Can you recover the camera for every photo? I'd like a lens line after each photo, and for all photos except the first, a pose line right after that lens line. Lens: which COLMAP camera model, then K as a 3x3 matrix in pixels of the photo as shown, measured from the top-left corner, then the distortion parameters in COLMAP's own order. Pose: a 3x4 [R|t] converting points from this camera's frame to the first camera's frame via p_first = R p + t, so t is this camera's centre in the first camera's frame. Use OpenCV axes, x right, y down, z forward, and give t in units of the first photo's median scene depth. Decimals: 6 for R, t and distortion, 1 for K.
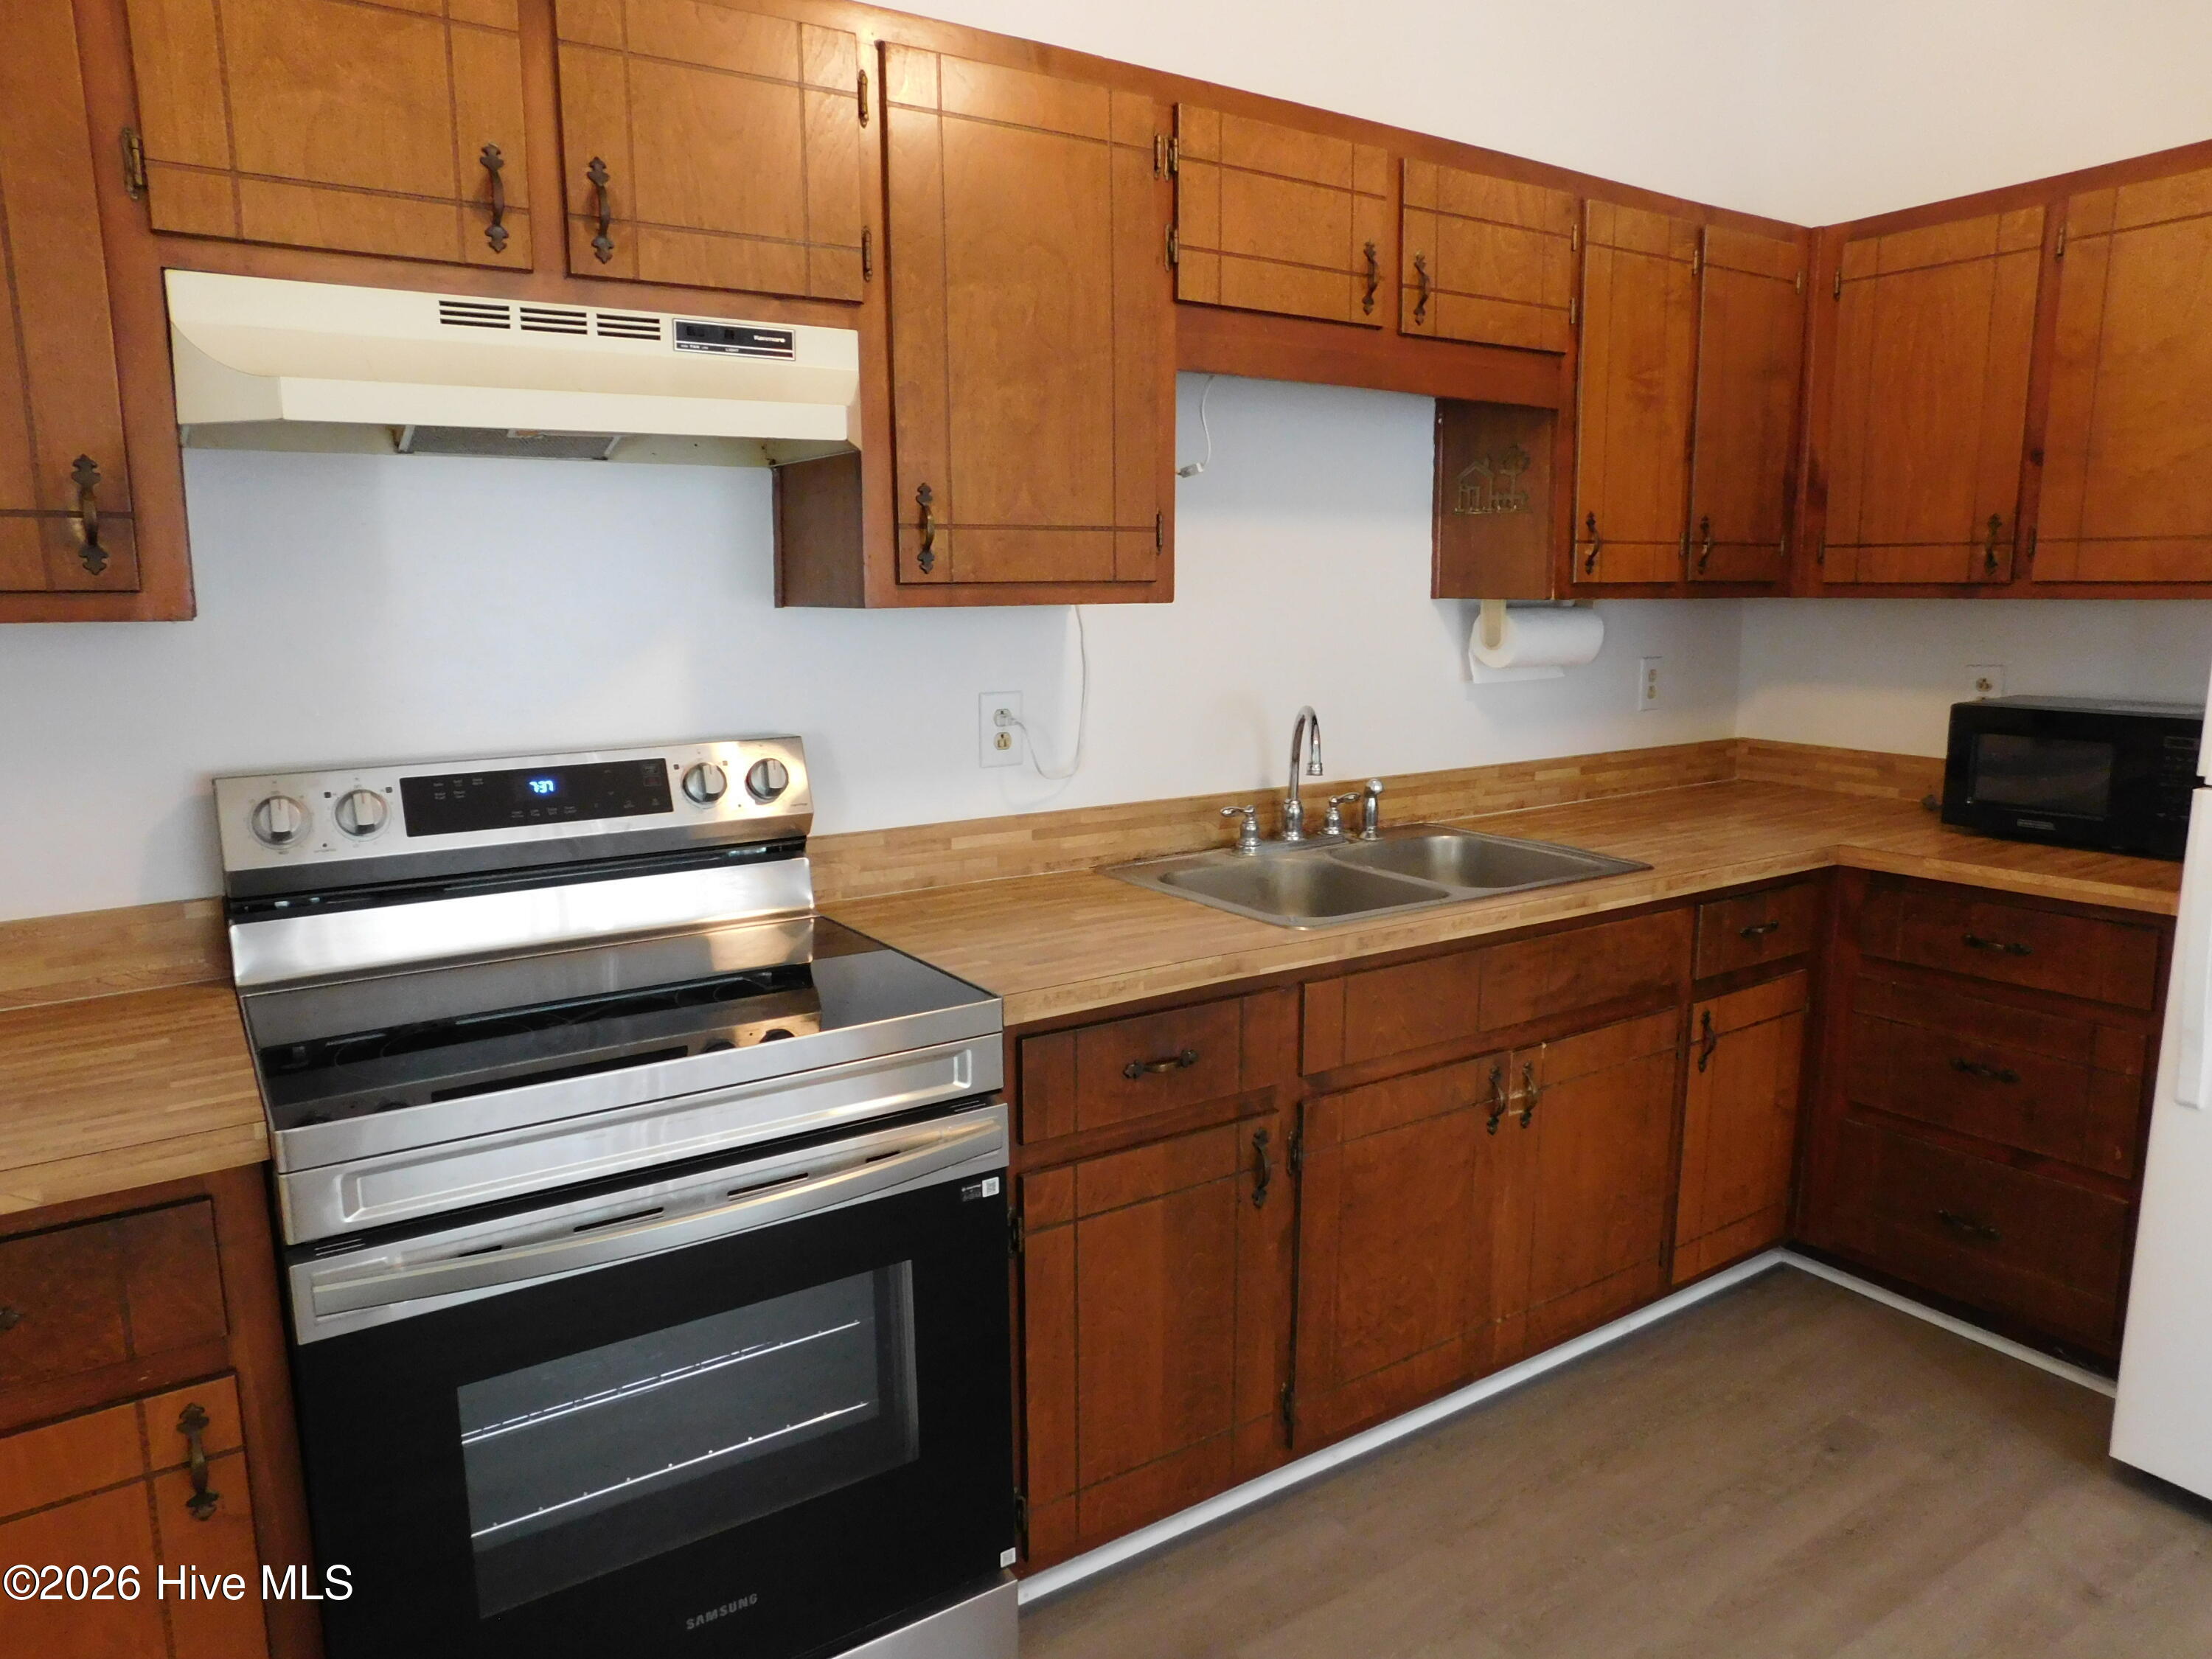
lens RADIAL K [[1457.5, 0, 1114.2], [0, 1457.5, 824.5], [0, 0, 1]] dist [-0.073550, 0.061542]
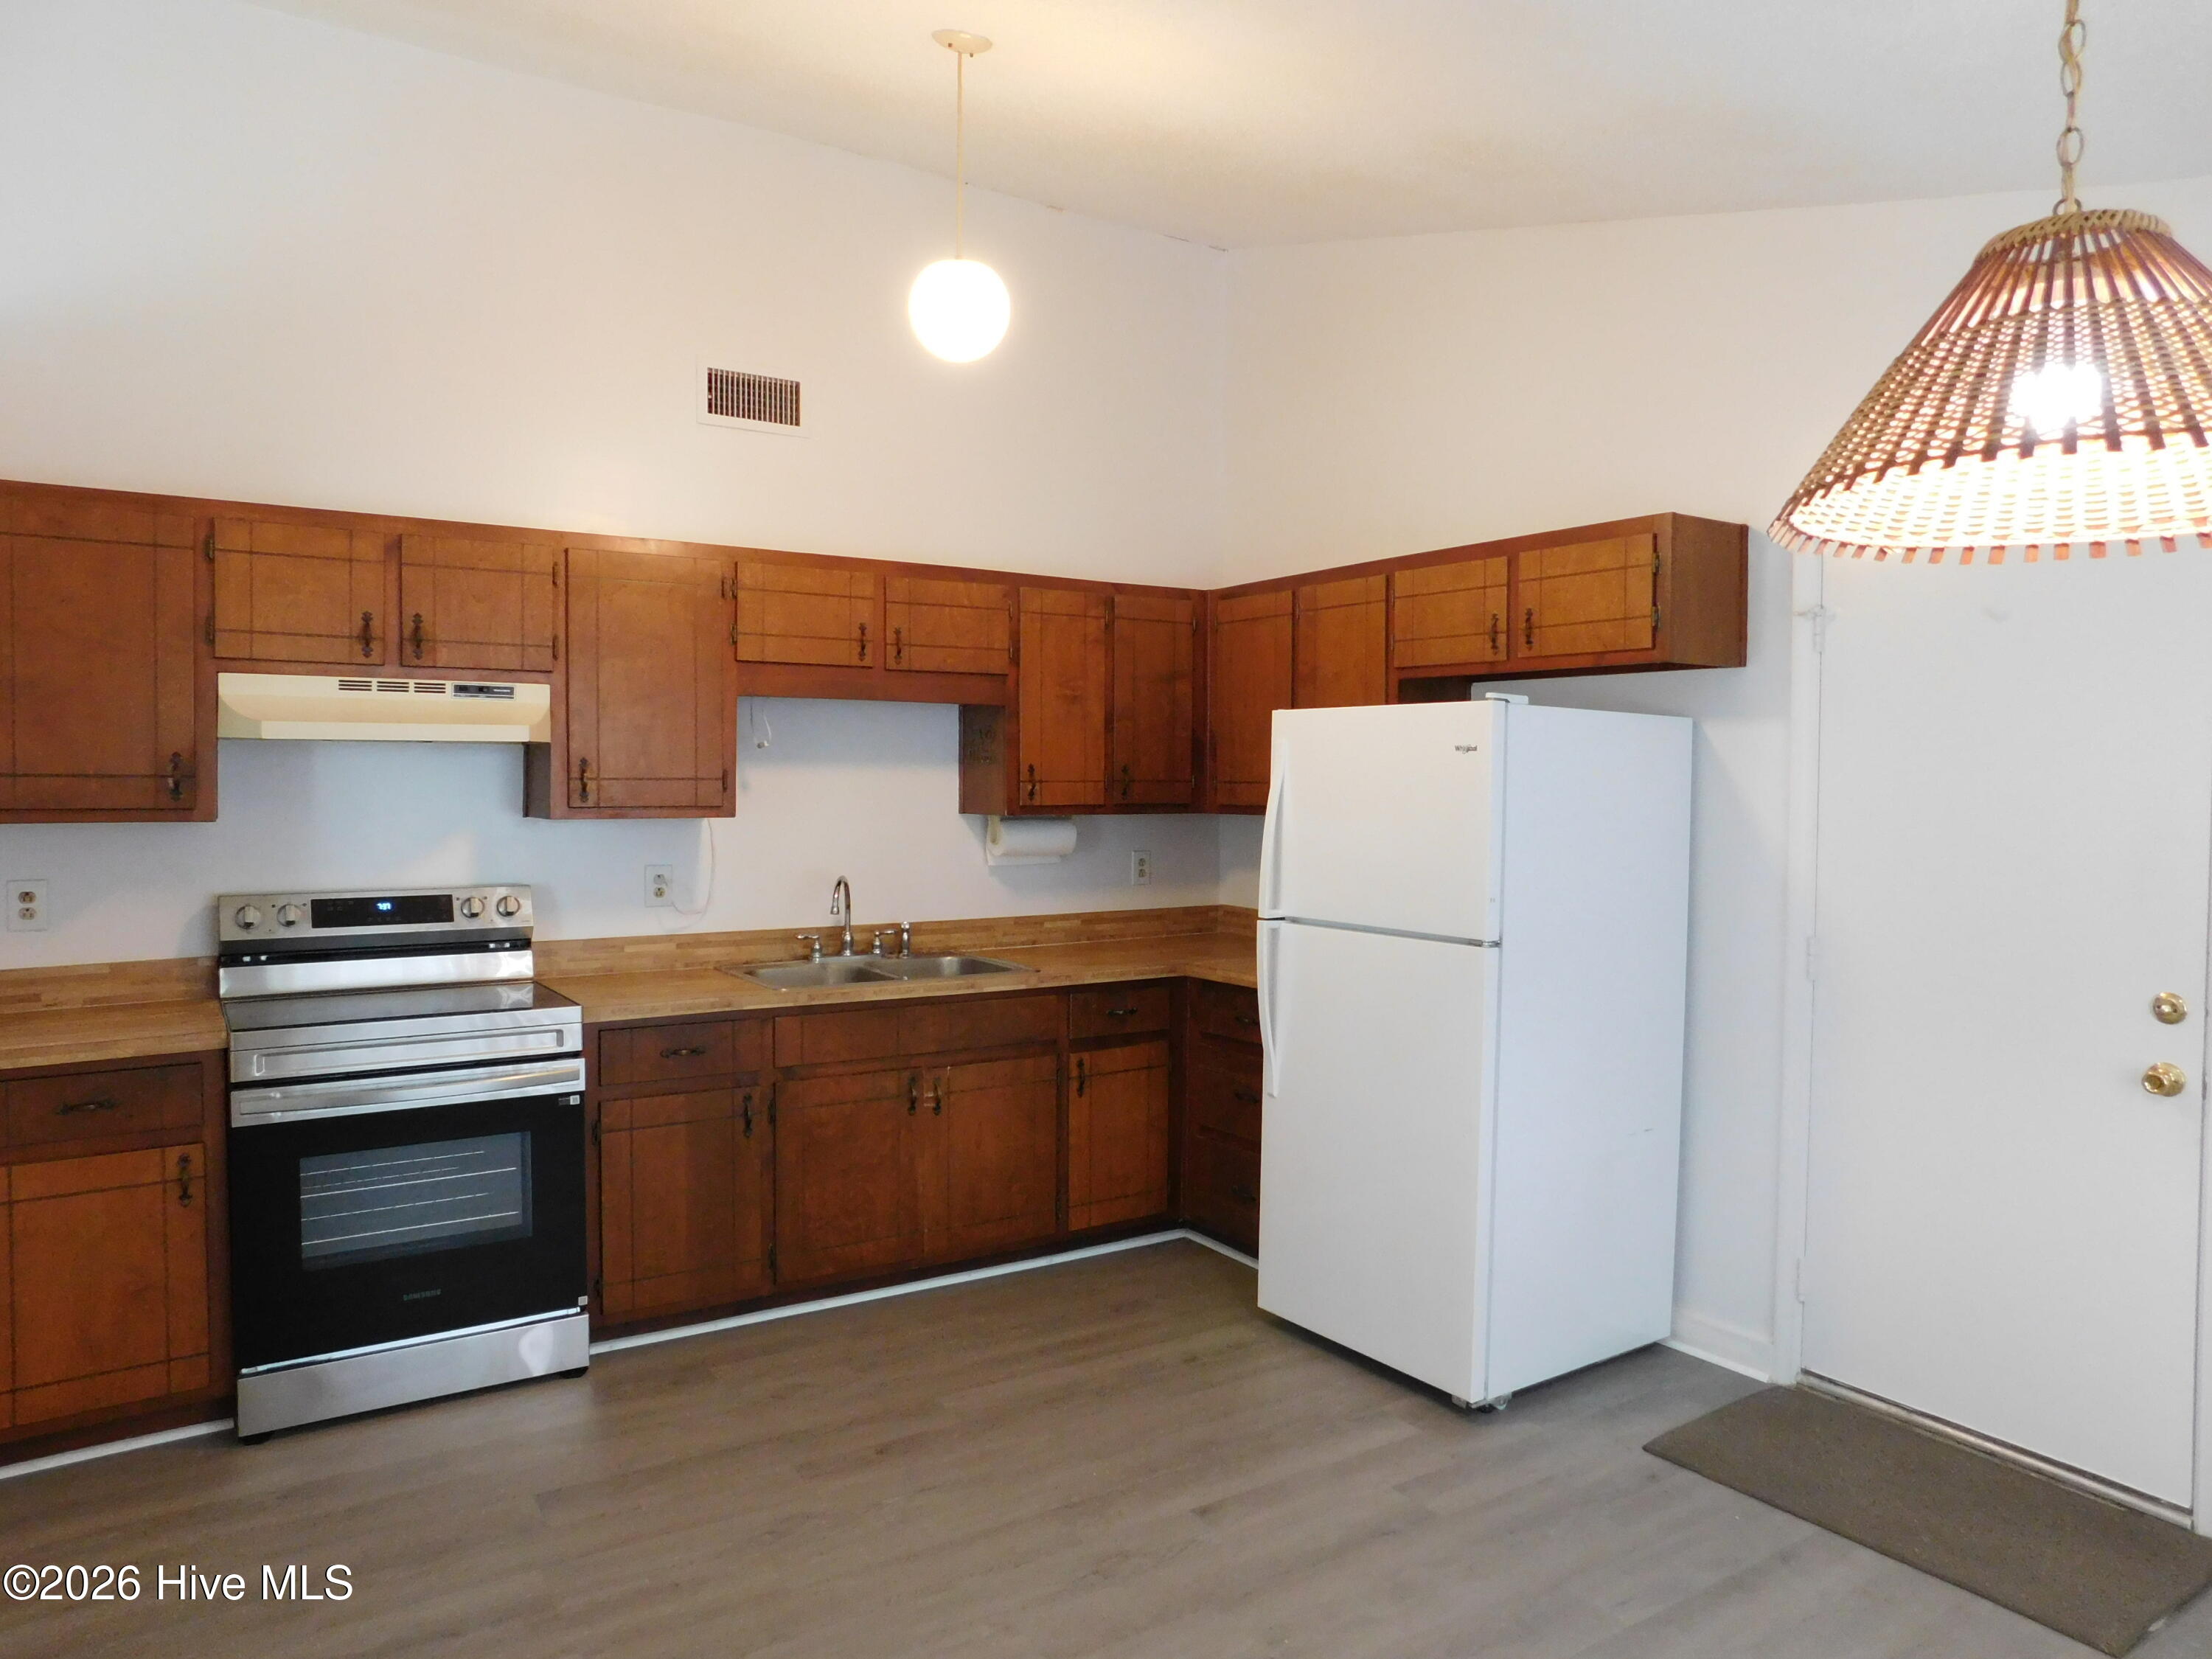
lens RADIAL K [[1457.5, 0, 1114.2], [0, 1457.5, 824.5], [0, 0, 1]] dist [-0.073550, 0.061542]
pose [[0.999928, 0.010719, -0.005419, 0.563551], [-0.011352, 0.990820, -0.134709, 0.106945], [0.003926, 0.134760, 0.990870, -0.882706]]
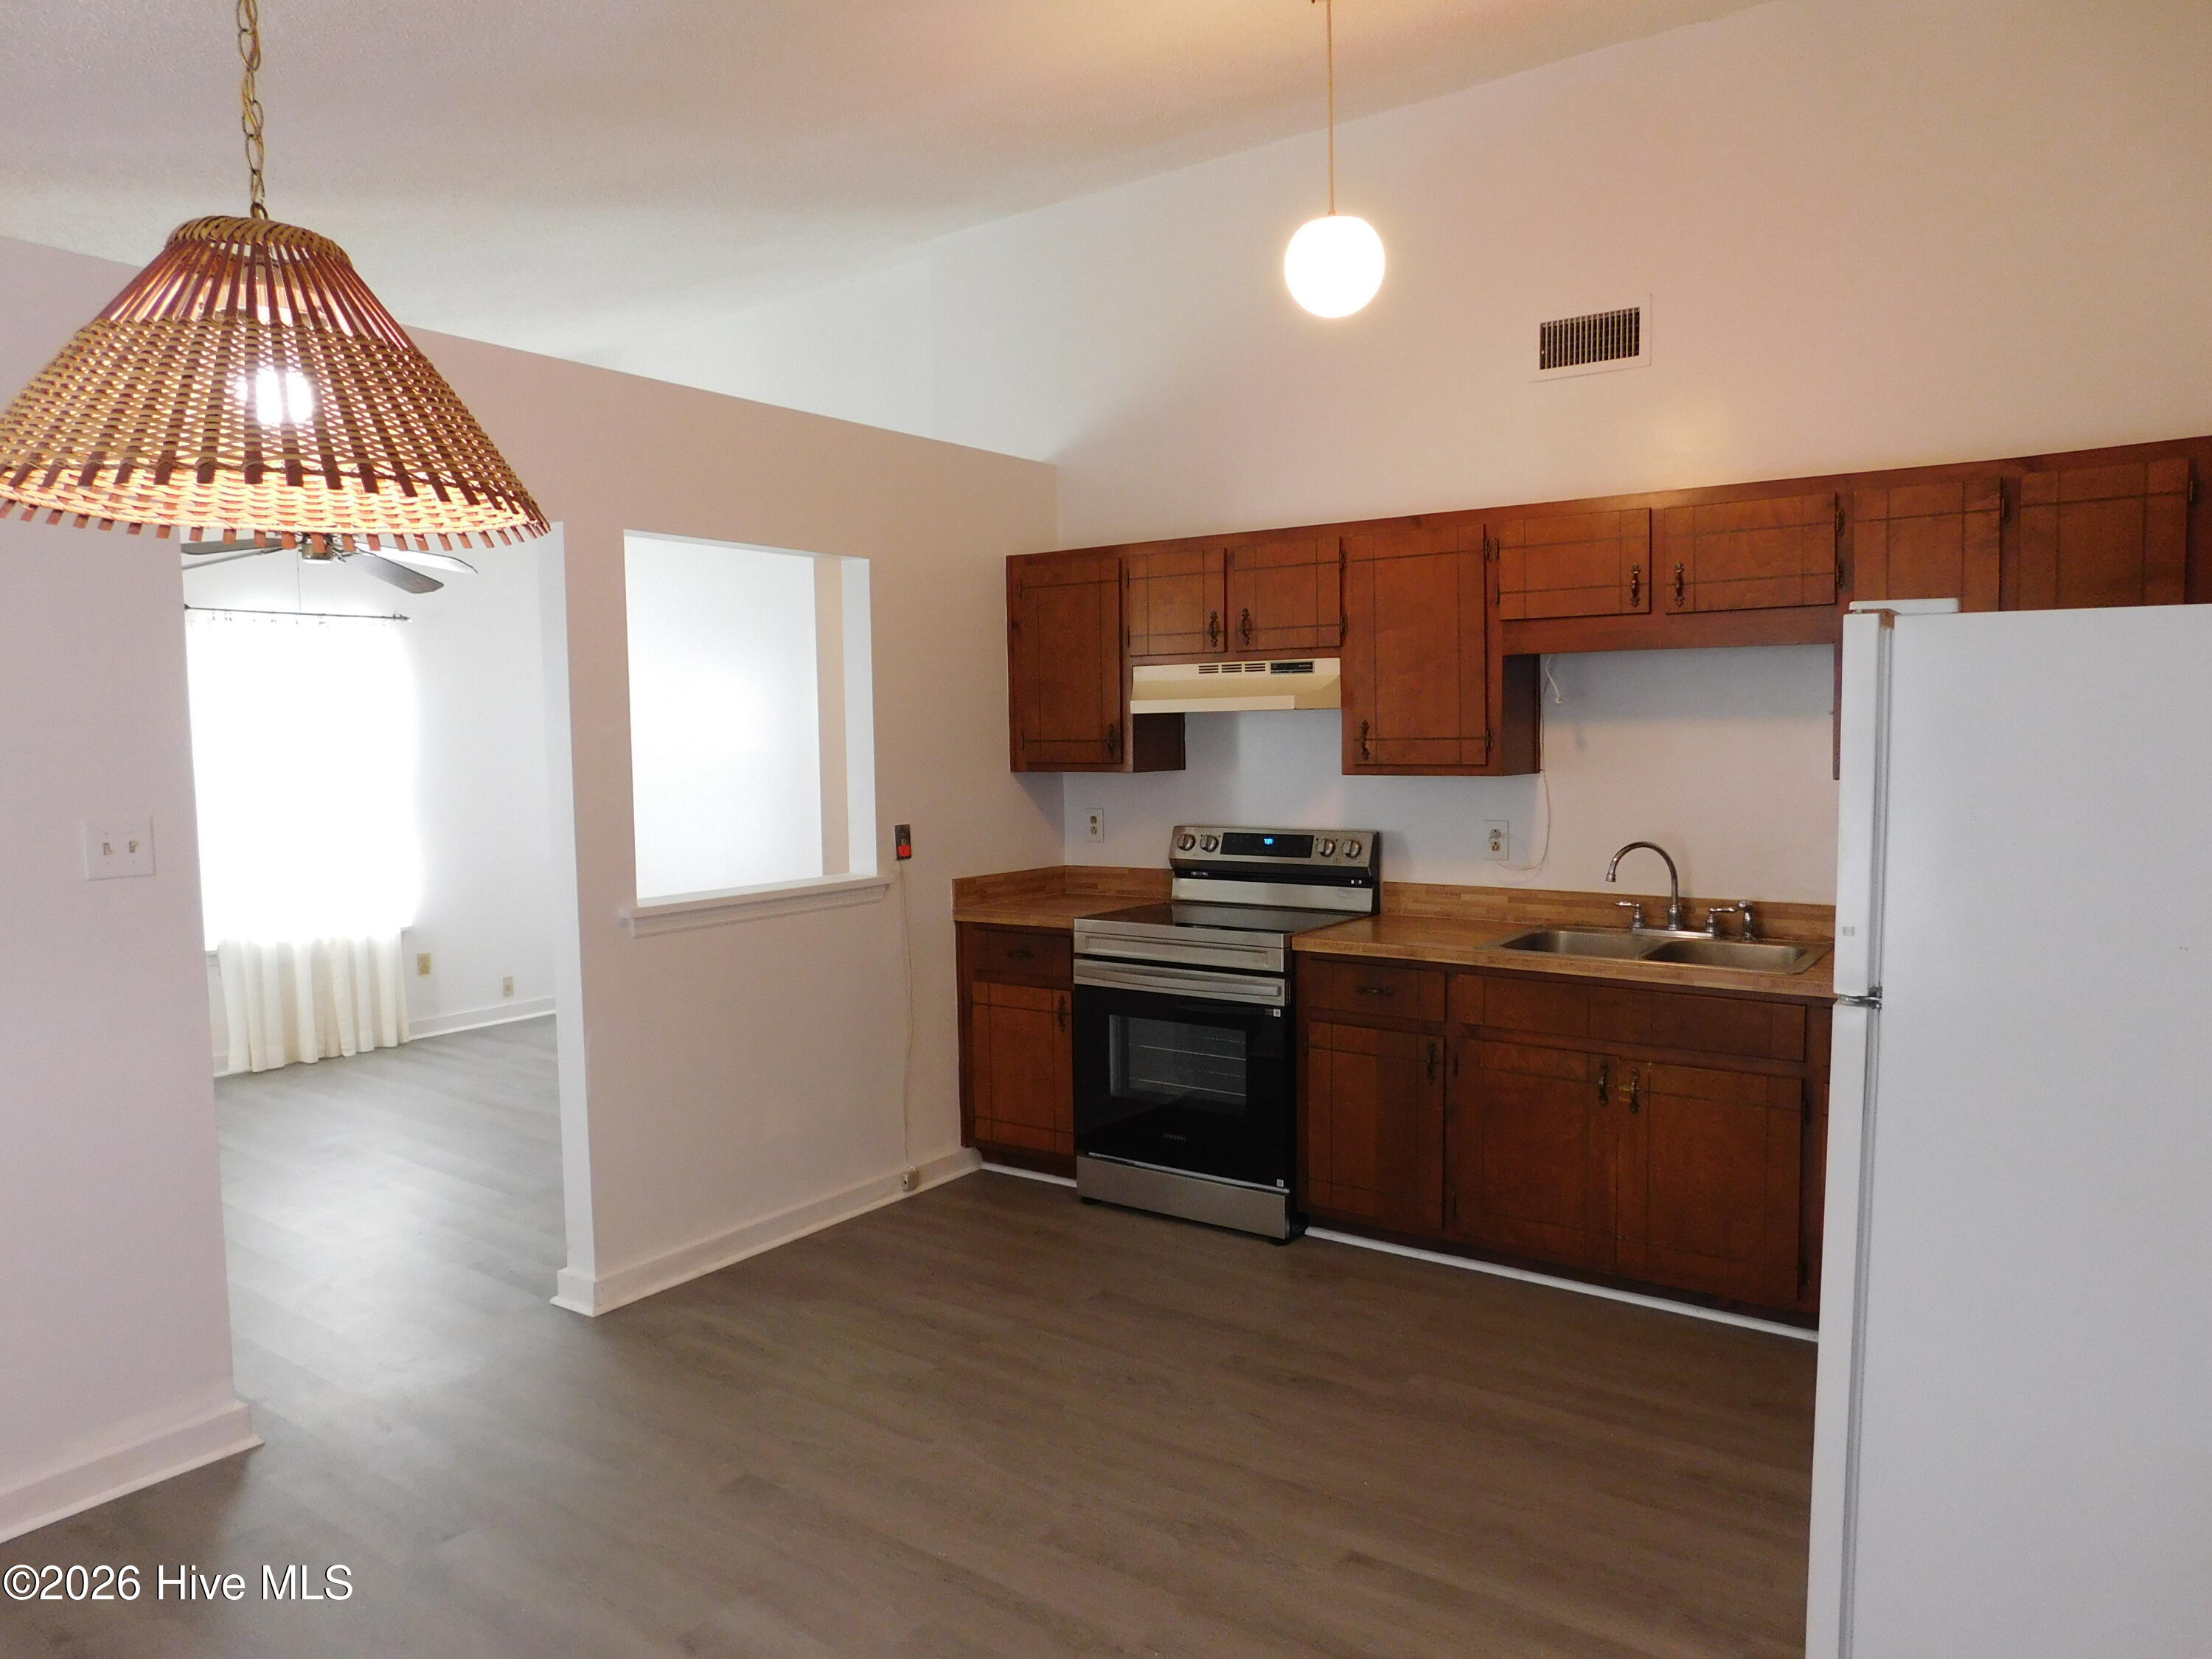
lens RADIAL K [[1471.0, 0, 1110.4], [0, 1471.0, 823.8], [0, 0, 1]] dist [-0.062647, 0.056190]
pose [[0.352098, 0.060408, -0.934012, 1.724462], [-0.142584, 0.989729, 0.010262, -0.040501], [0.925039, 0.129562, 0.357095, -0.146051]]
